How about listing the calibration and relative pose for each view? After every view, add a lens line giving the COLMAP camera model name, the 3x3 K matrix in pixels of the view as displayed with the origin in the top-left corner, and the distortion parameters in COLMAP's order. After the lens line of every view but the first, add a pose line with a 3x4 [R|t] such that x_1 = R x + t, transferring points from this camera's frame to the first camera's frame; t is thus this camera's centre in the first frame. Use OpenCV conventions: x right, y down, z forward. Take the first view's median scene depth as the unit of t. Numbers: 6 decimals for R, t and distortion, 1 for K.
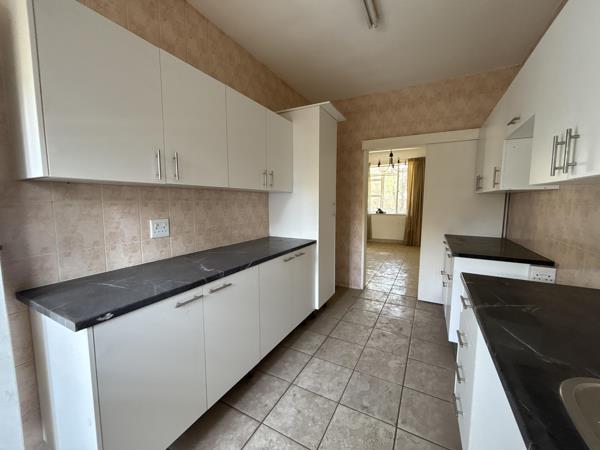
lens RADIAL K [[244.9, 0, 300.0], [0, 244.9, 225.0], [0, 0, 1]] dist [0.017268, -0.000087]
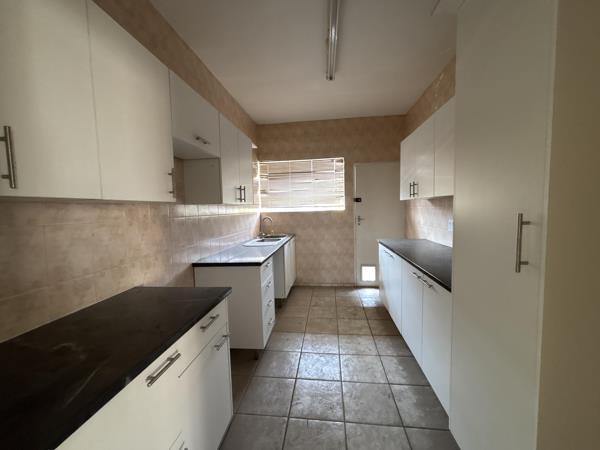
lens RADIAL K [[244.9, 0, 300.0], [0, 244.9, 225.0], [0, 0, 1]] dist [0.017268, -0.000087]
pose [[-0.928737, 0.040706, -0.368498, 0.756163], [-0.018821, 0.987496, 0.156518, -0.191896], [0.370261, 0.152299, -0.916358, 1.857274]]
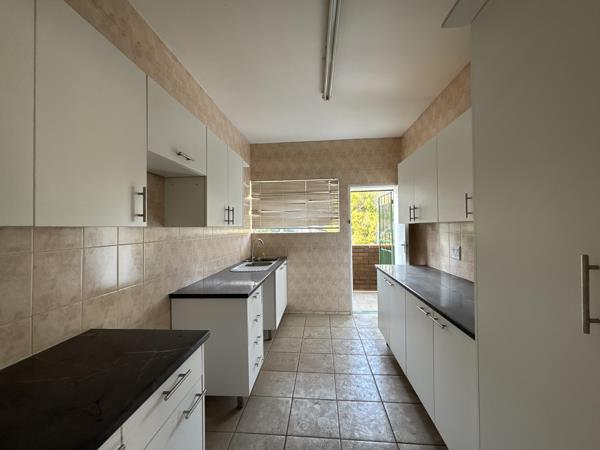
lens RADIAL K [[244.9, 0, 300.0], [0, 244.9, 225.0], [0, 0, 1]] dist [0.017268, -0.000087]
pose [[-0.916409, -0.001004, -0.400242, 0.721888], [-0.035264, 0.996311, 0.078242, -0.203437], [0.398687, 0.085815, -0.913063, 1.750435]]
